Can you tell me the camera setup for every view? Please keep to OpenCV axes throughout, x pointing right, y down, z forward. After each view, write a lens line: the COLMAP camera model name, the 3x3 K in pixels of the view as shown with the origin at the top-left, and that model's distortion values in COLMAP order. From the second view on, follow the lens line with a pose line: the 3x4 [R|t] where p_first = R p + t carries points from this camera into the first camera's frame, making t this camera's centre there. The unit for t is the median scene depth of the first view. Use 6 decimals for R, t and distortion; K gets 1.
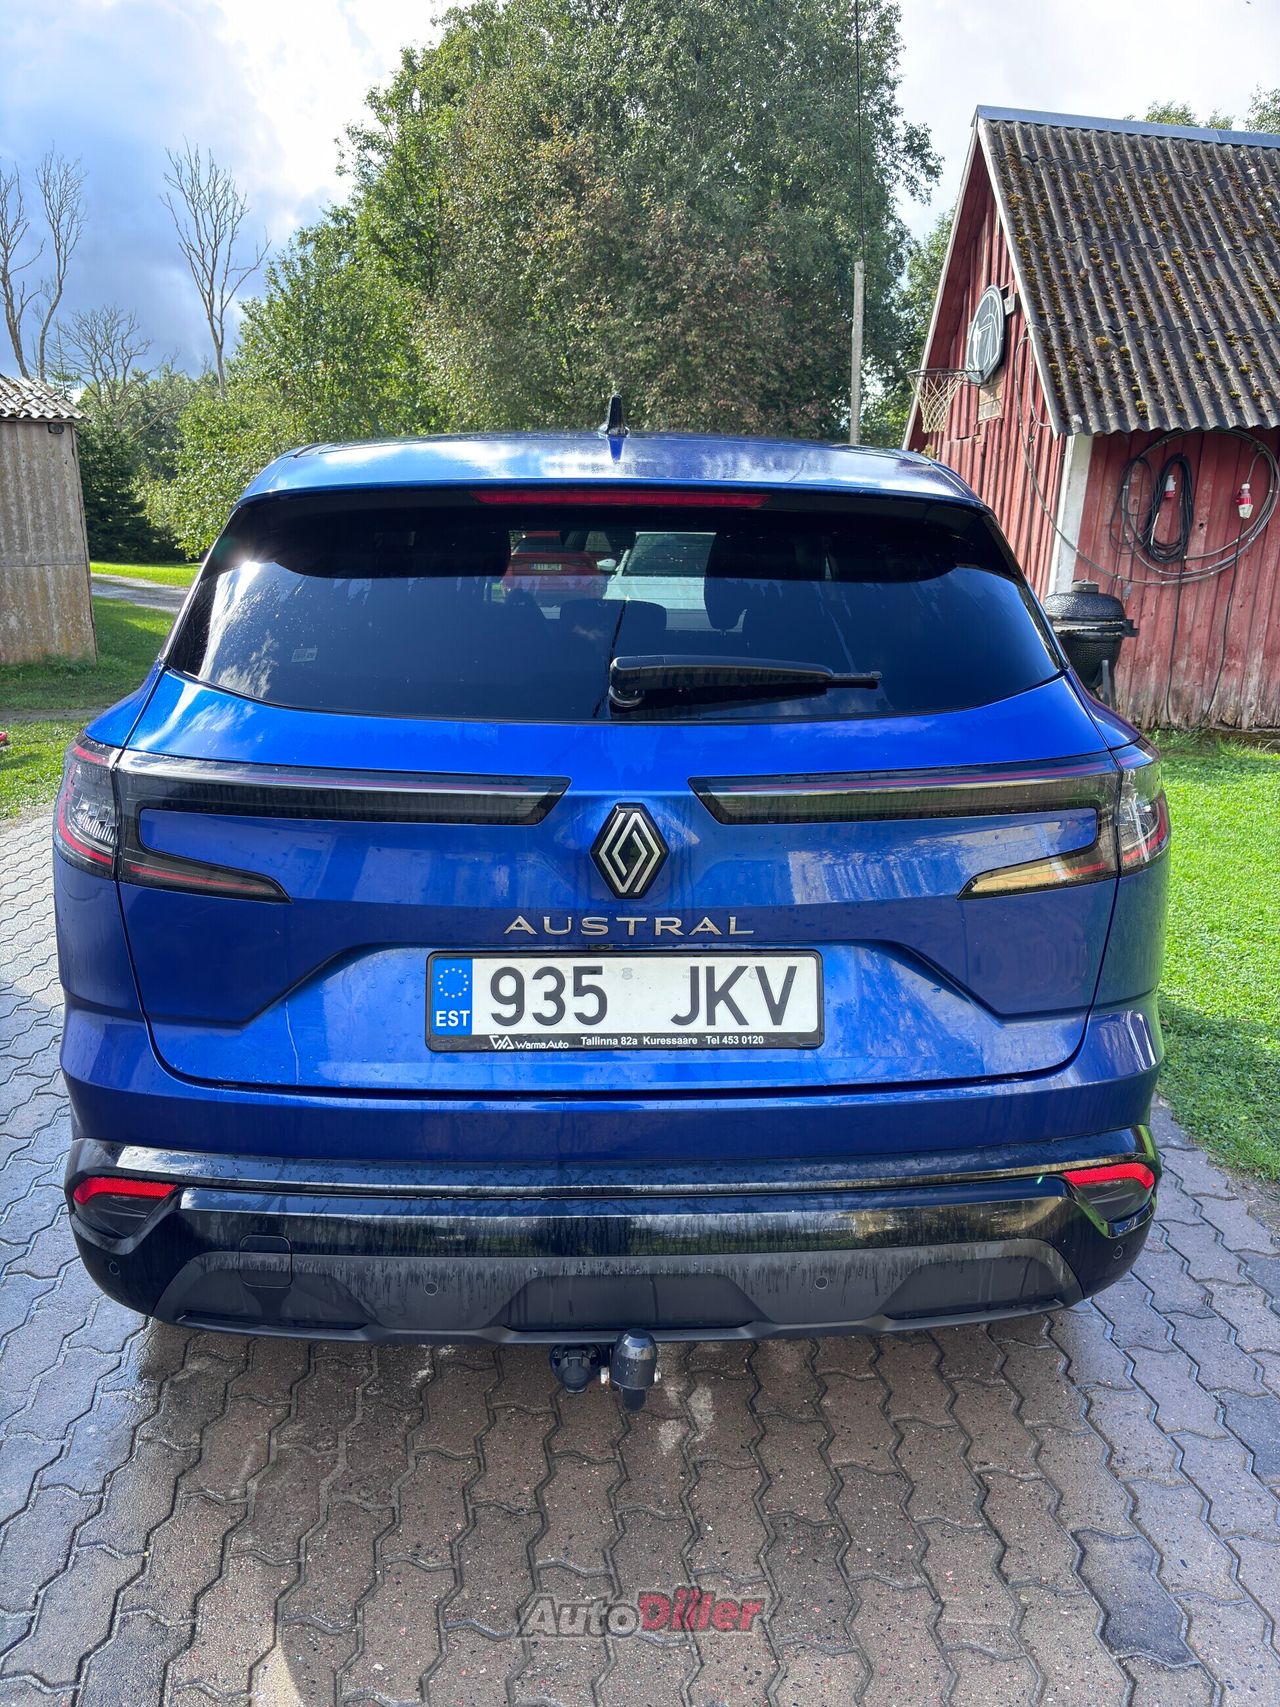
lens RADIAL K [[1302.3, 0, 684.6], [0, 1302.3, 856.9], [0, 0, 1]] dist [0.068051, -0.090268]
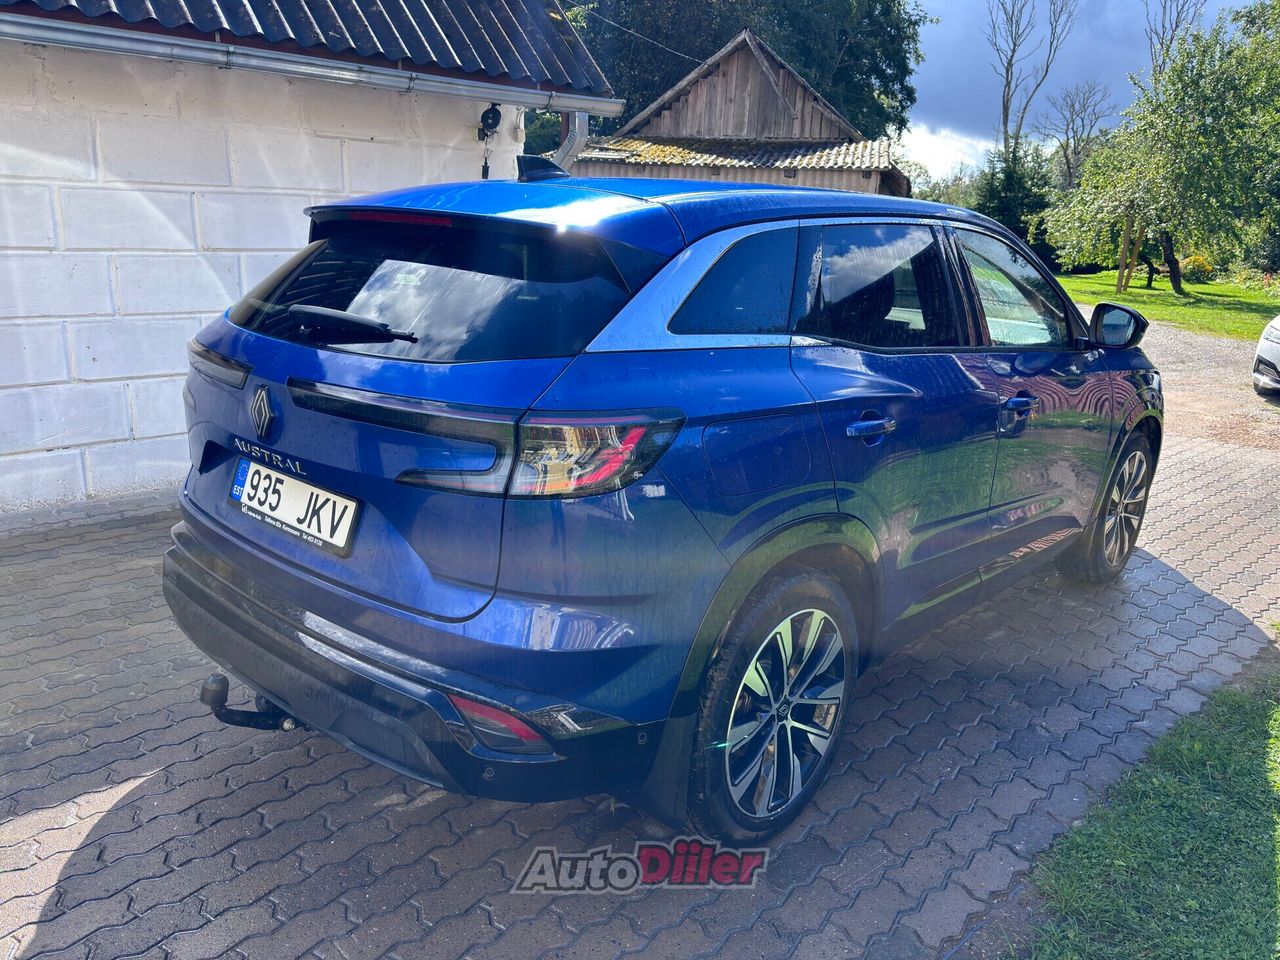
lens RADIAL K [[976.5, 0, 640.0], [0, 976.5, 480.0], [0, 0, 1]] dist [0.068051, -0.090268]
pose [[0.708861, 0.202855, -0.675548, 1.155046], [-0.211531, 0.974807, 0.070755, -0.109401], [0.672882, 0.092744, 0.733913, 0.353220]]
